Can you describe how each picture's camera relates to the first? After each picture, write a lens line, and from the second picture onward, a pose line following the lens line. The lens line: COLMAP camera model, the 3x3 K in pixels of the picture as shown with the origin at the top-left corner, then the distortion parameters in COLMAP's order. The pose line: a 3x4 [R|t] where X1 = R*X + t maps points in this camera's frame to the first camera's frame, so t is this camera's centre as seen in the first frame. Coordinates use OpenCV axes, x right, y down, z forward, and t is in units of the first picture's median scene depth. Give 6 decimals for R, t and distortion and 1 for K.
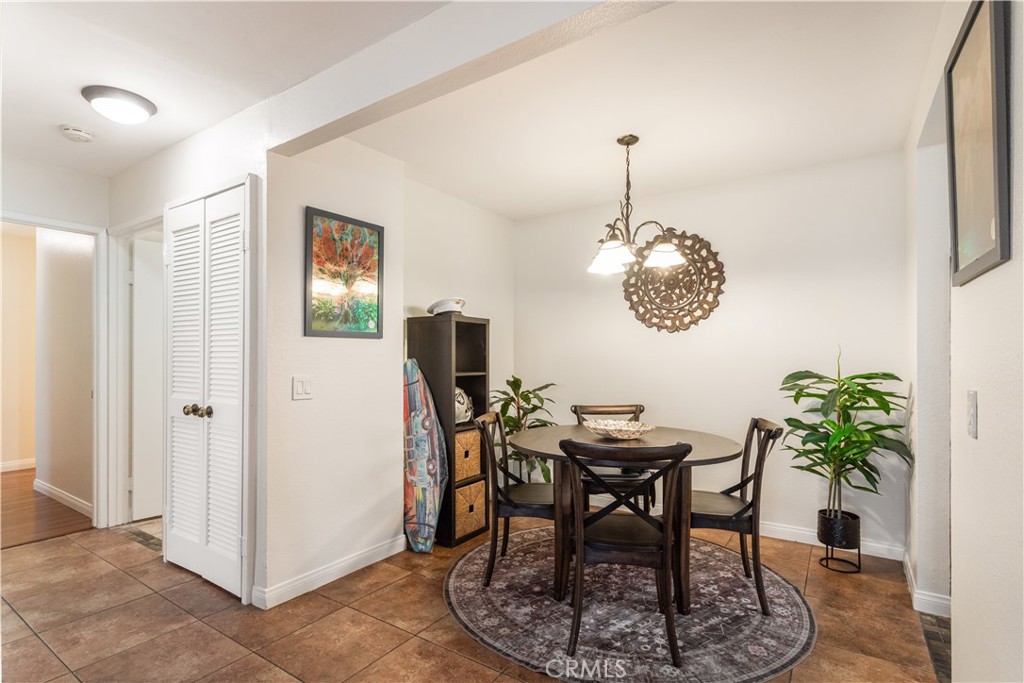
lens RADIAL K [[500.3, 0, 509.6], [0, 500.3, 353.9], [0, 0, 1]] dist [0.000150, -0.000089]
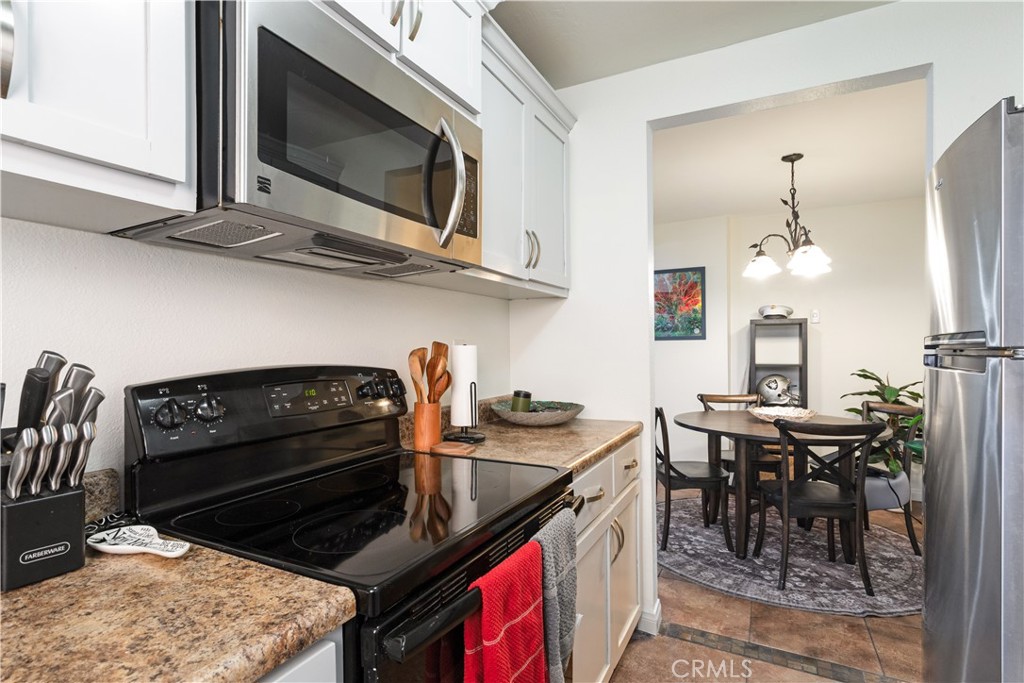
lens RADIAL K [[500.3, 0, 509.6], [0, 500.3, 353.9], [0, 0, 1]] dist [0.000150, -0.000089]
pose [[0.112878, 0.007520, -0.993580, 1.414634], [0.011179, 0.999898, 0.008838, -0.008289], [0.993546, -0.012105, 0.112783, 0.271588]]
